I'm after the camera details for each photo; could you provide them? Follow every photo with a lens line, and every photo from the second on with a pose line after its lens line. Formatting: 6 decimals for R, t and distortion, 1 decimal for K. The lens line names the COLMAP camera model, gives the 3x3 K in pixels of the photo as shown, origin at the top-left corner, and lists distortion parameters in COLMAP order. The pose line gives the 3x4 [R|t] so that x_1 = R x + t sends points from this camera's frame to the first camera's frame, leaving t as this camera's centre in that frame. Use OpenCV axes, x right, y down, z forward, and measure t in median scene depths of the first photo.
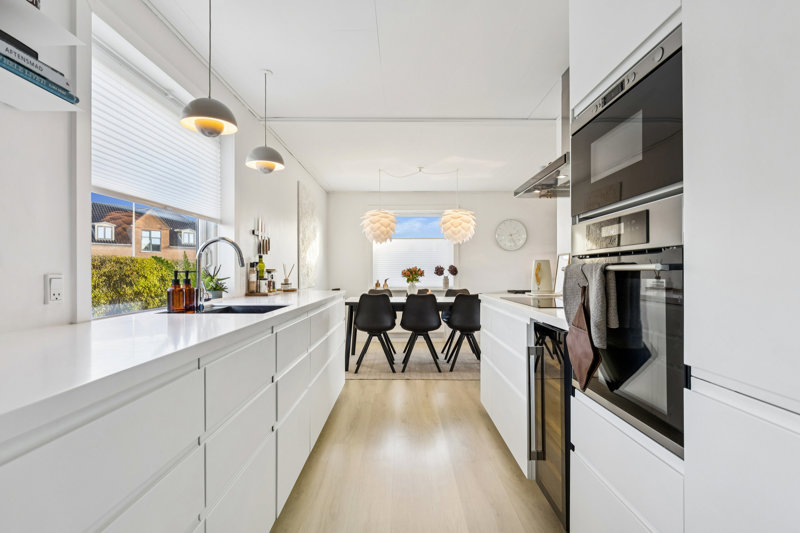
lens RADIAL K [[414.9, 0, 399.9], [0, 414.9, 267.3], [0, 0, 1]] dist [-0.000035, -0.000004]
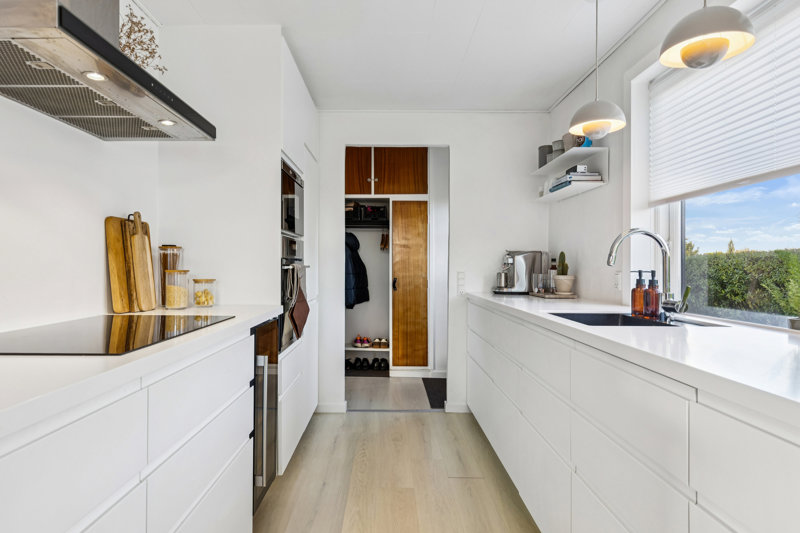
lens RADIAL K [[473.1, 0, 398.9], [0, 473.1, 265.3], [0, 0, 1]] dist [0.002490, -0.000014]
pose [[-0.999783, 0.000914, -0.020816, 0.044230], [0.000997, 0.999992, -0.003985, 0.000581], [0.020812, -0.004005, -0.999775, 2.017400]]
